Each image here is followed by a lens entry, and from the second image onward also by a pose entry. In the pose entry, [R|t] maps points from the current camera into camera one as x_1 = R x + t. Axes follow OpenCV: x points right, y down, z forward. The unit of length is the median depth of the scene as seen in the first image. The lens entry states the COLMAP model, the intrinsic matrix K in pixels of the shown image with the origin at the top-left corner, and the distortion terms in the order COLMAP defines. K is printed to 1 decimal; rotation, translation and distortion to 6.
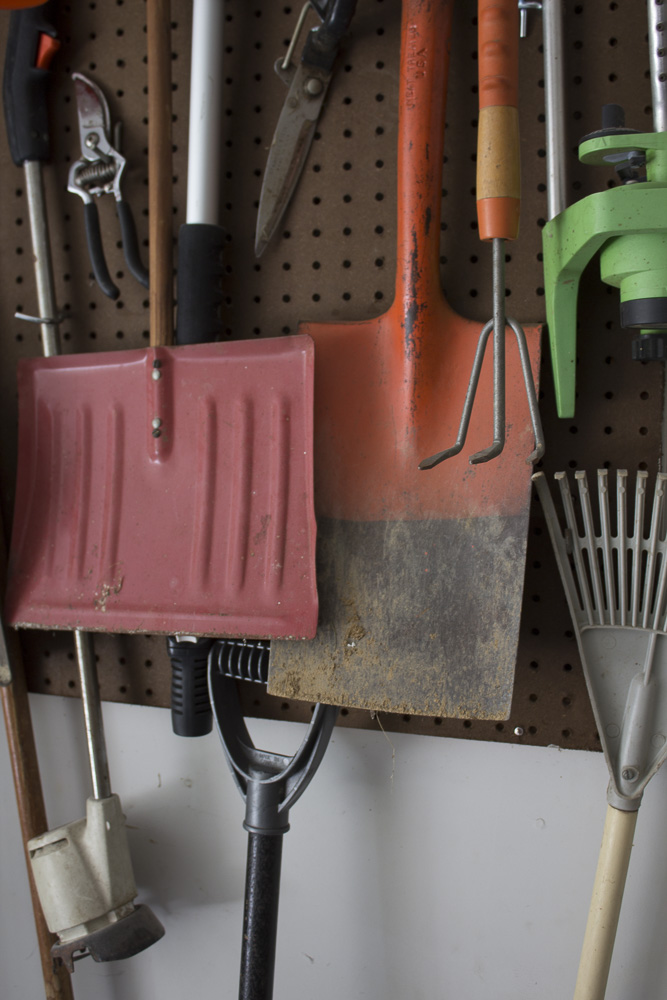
lens RADIAL K [[1106.7, 0, 336.5], [0, 1106.7, 497.5], [0, 0, 1]] dist [-0.065616, 0.000000]
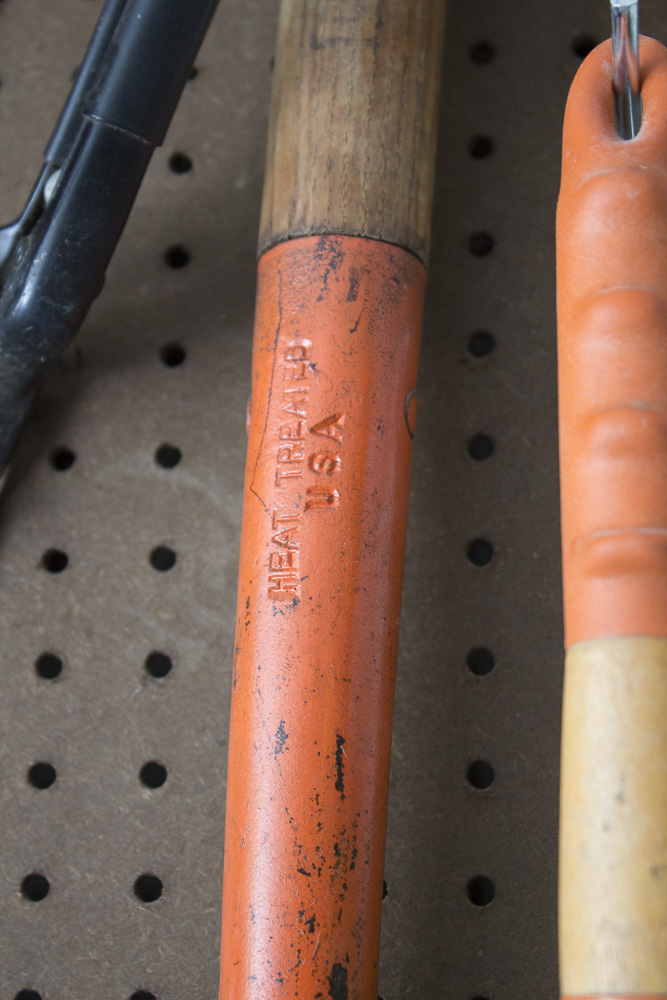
lens RADIAL K [[2144.1, 0, 334.1], [0, 2144.1, 498.2], [0, 0, 1]] dist [0.036169, 0.000000]
pose [[0.985184, 0.069393, 0.156837, -0.008351], [-0.010678, 0.937530, -0.347739, -0.173392], [-0.171170, 0.340913, 0.924381, 0.435340]]
